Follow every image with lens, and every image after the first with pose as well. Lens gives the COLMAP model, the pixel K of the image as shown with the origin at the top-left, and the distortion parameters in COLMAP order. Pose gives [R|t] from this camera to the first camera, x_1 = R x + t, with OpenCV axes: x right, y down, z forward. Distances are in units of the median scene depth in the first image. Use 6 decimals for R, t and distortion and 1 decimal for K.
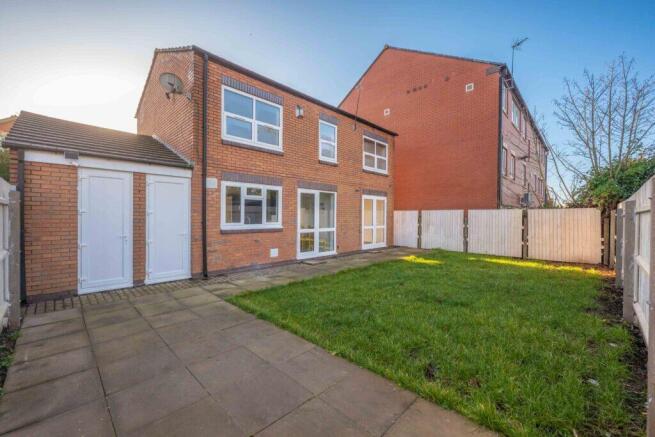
lens RADIAL K [[262.4, 0, 326.7], [0, 262.4, 218.2], [0, 0, 1]] dist [-0.000341, -0.000064]
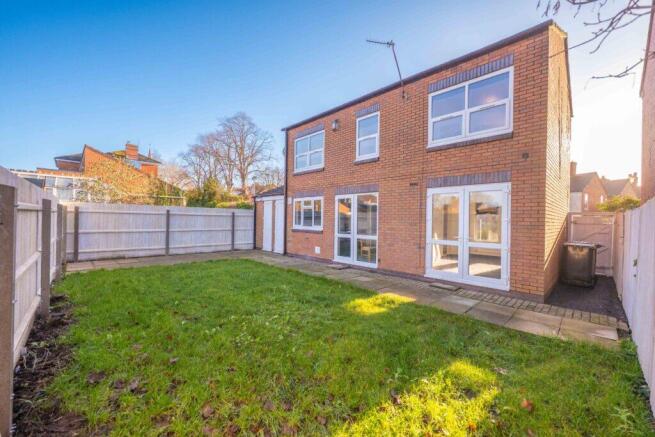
lens RADIAL K [[262.4, 0, 324.8], [0, 262.4, 219.0], [0, 0, 1]] dist [-0.000341, -0.000064]
pose [[-0.017692, -0.009657, -0.999797, 1.005405], [-0.027915, 0.999568, -0.009161, -0.005424], [0.999454, 0.027747, -0.017954, 1.007677]]
